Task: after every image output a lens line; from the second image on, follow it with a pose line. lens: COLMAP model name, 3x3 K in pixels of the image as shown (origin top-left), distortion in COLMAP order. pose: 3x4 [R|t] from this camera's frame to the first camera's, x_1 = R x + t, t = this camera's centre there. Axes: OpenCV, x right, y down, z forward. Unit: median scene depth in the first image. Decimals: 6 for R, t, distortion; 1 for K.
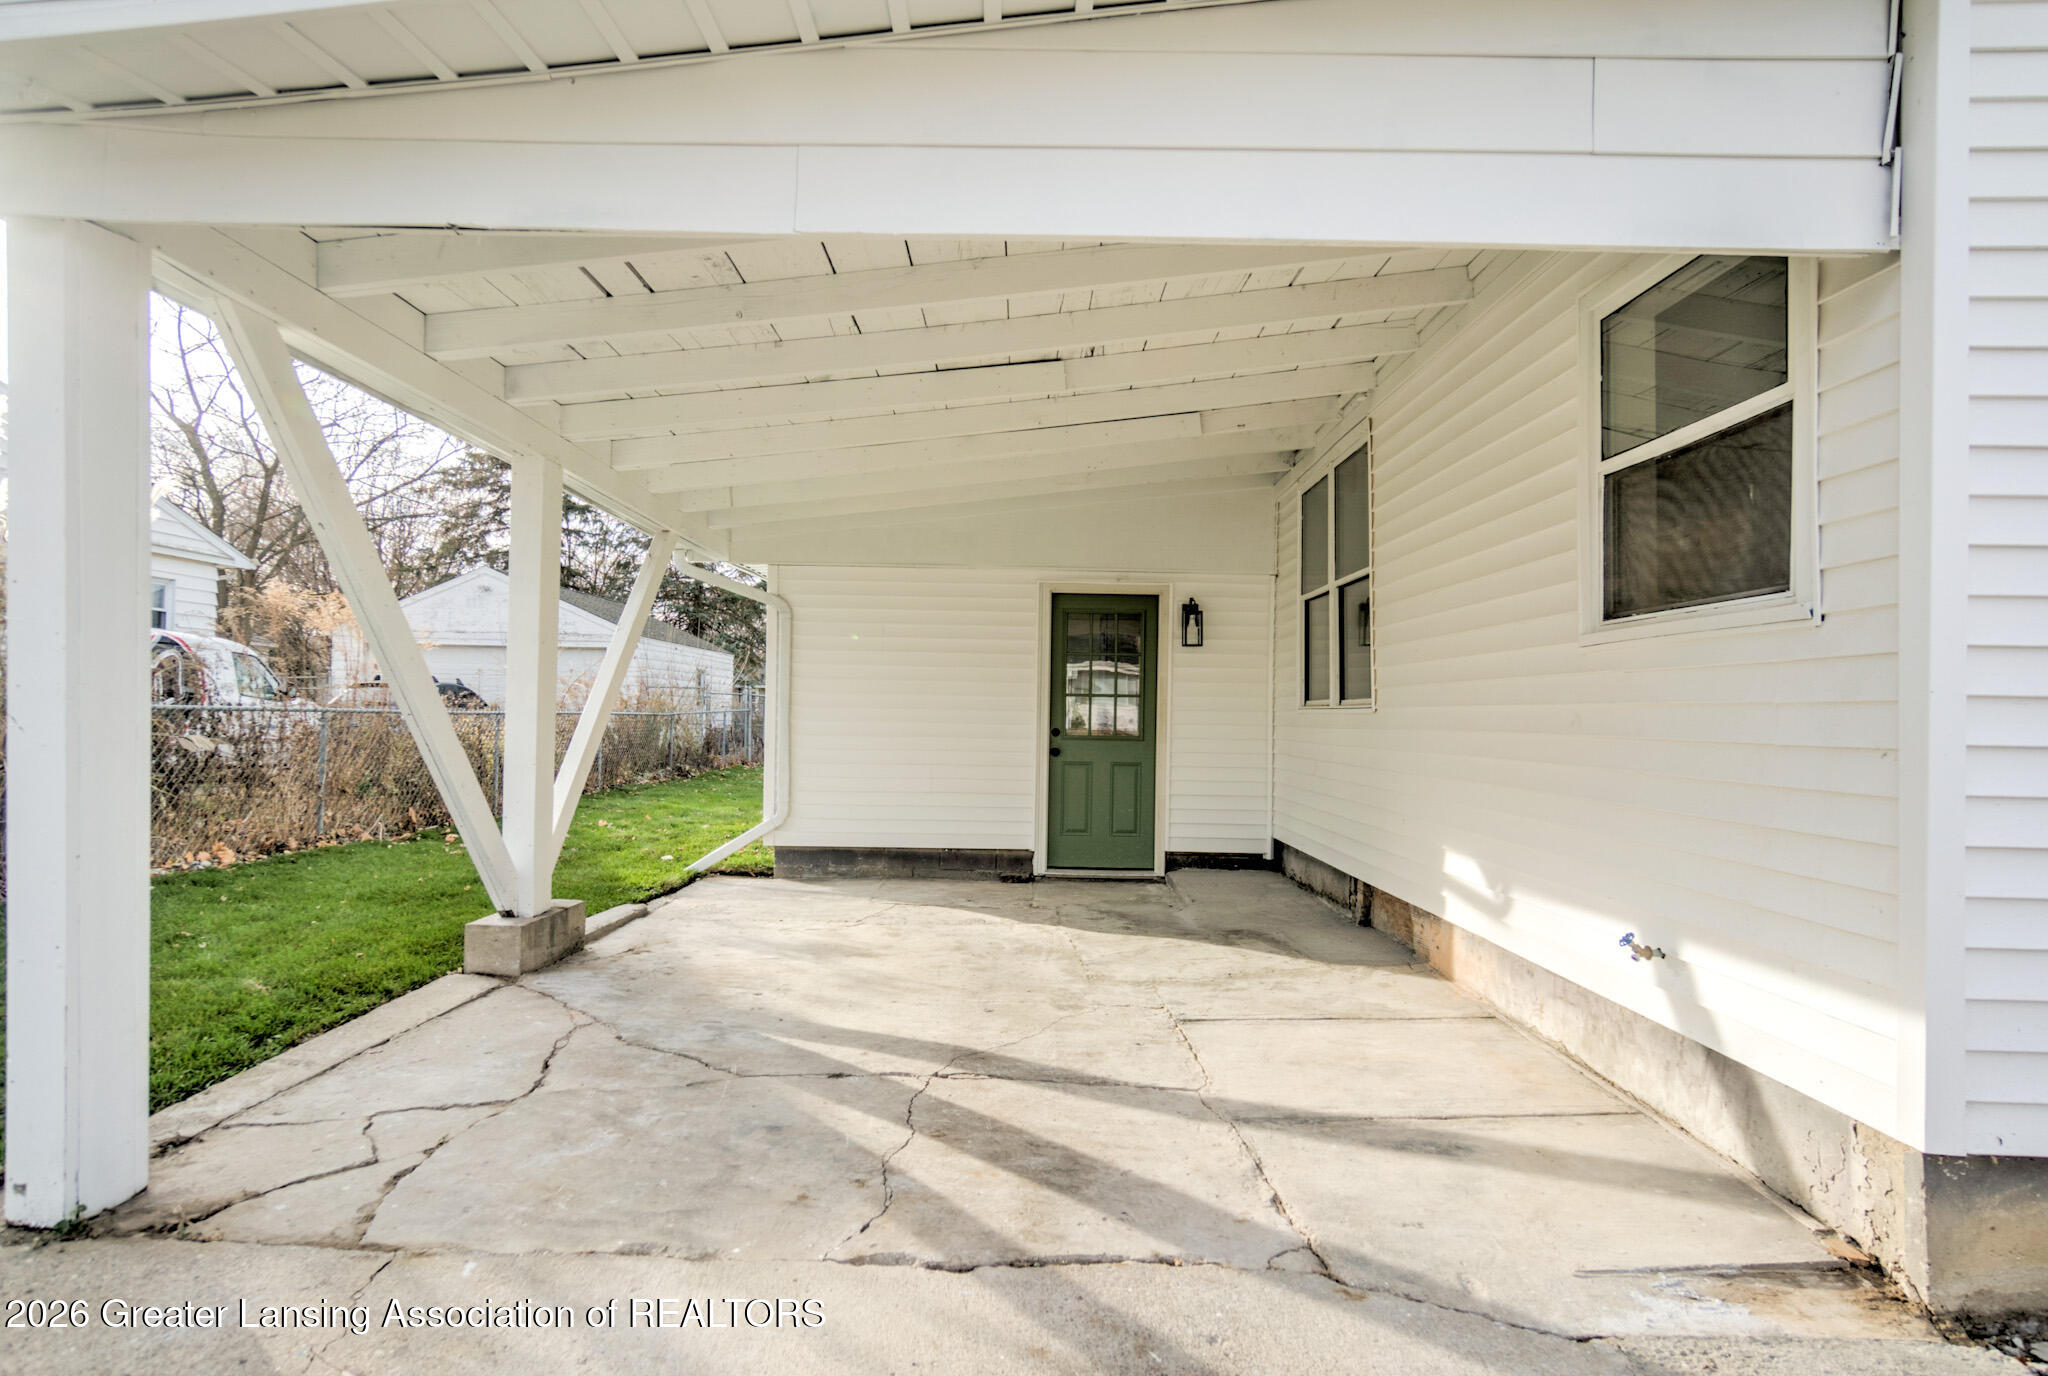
lens RADIAL K [[1127.5, 0, 966.0], [0, 1127.5, 706.0], [0, 0, 1]] dist [0.018960, -0.000500]
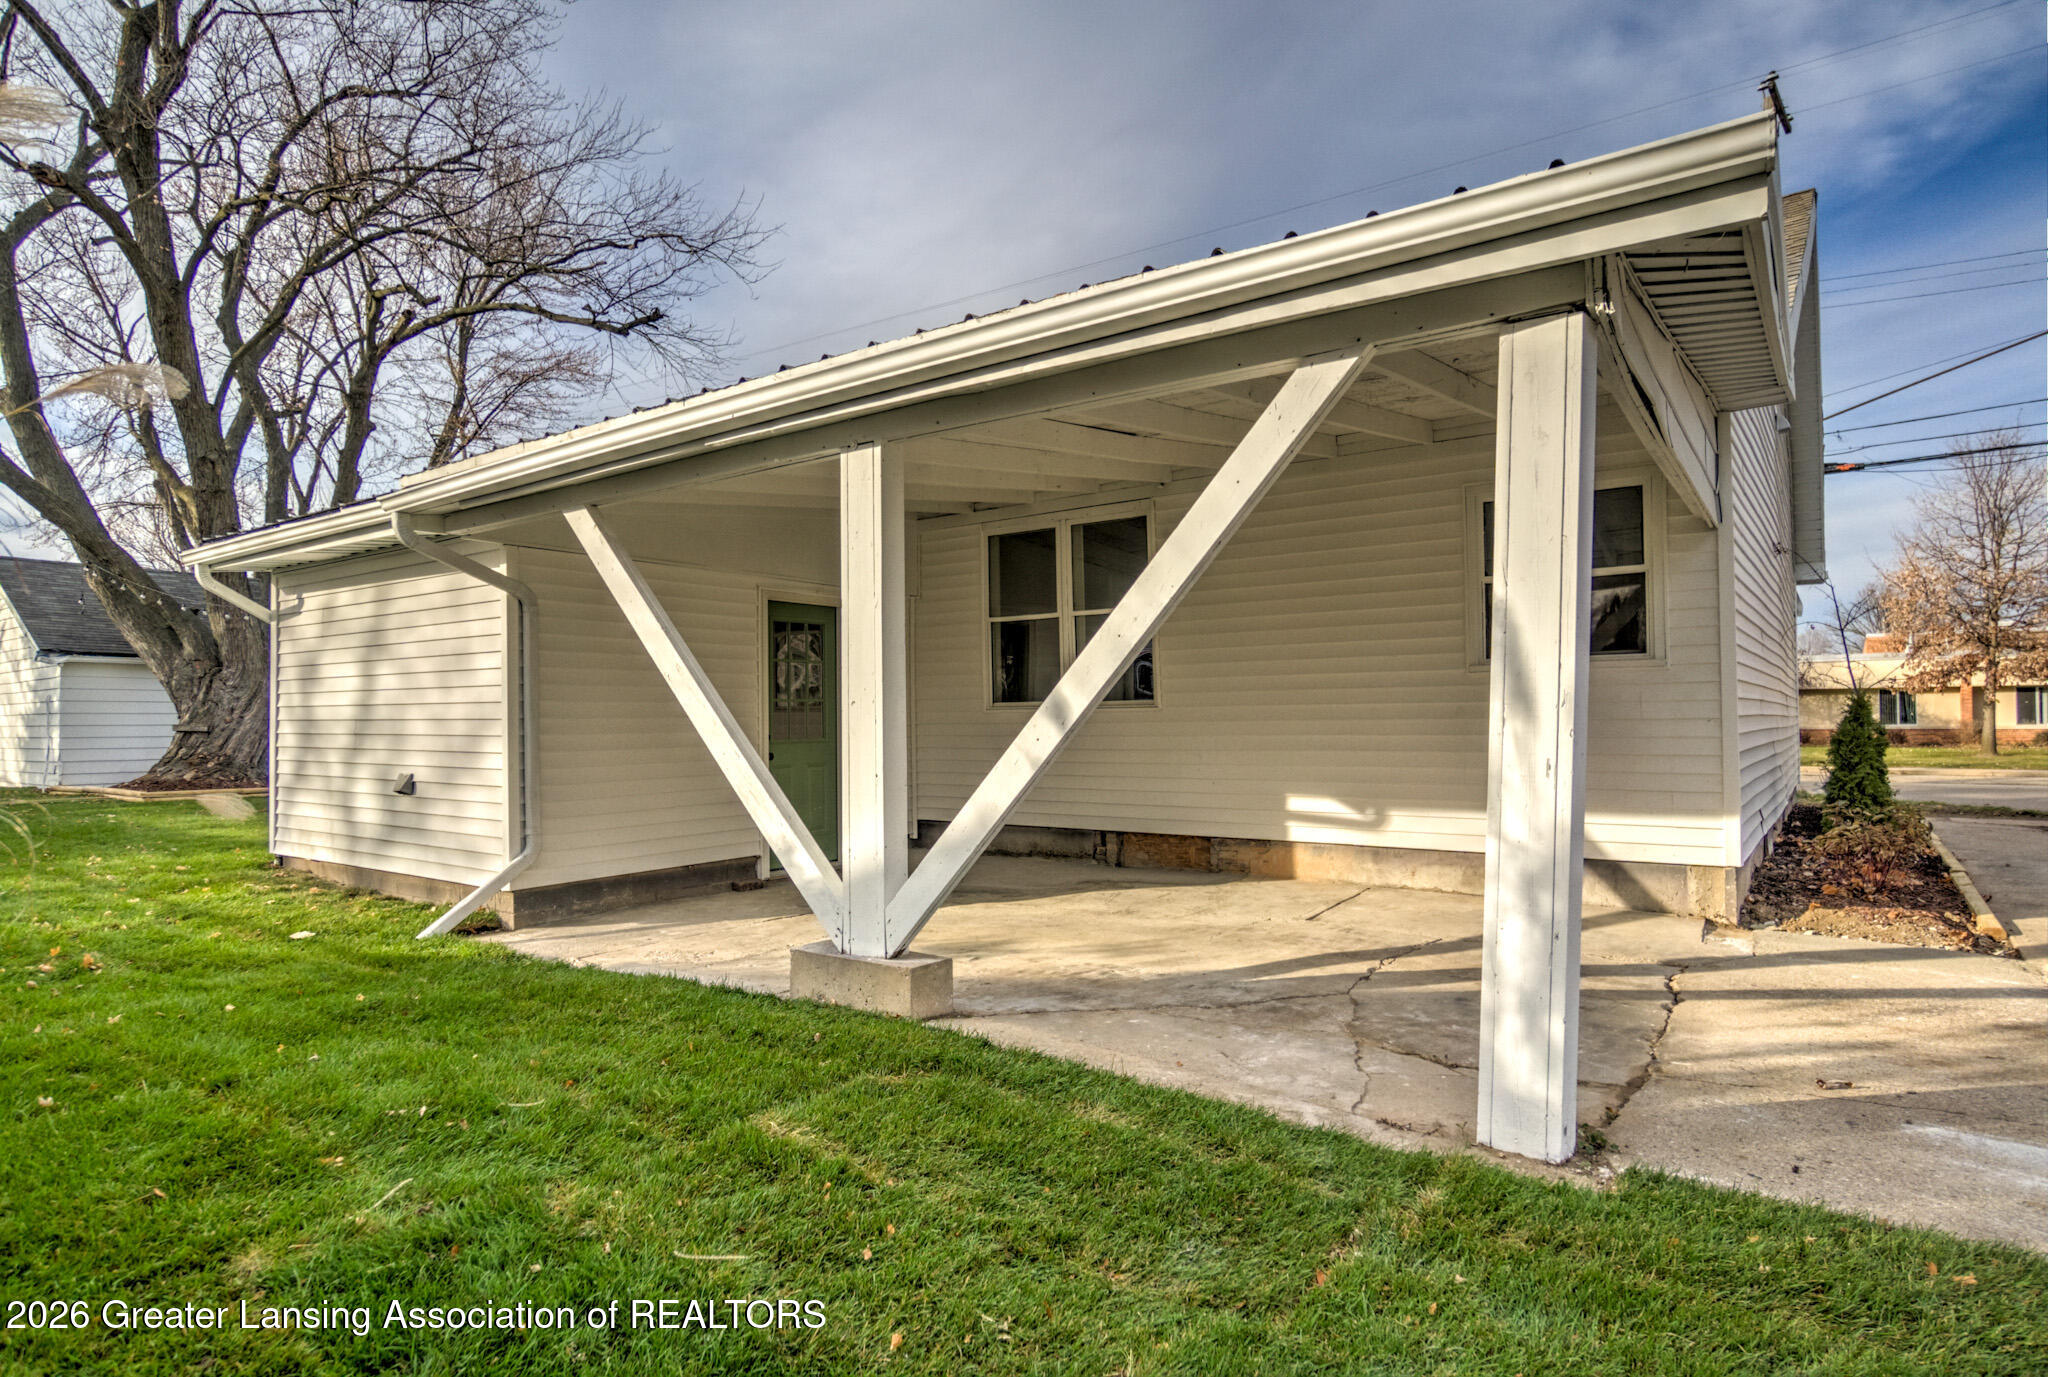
lens RADIAL K [[1127.5, 0, 1016.5], [0, 1127.5, 697.0], [0, 0, 1]] dist [0.018960, -0.000500]
pose [[0.568817, -0.005107, 0.822448, -1.087844], [0.014207, 0.999893, -0.003617, -0.010839], [-0.822341, 0.013742, 0.568829, 0.411526]]
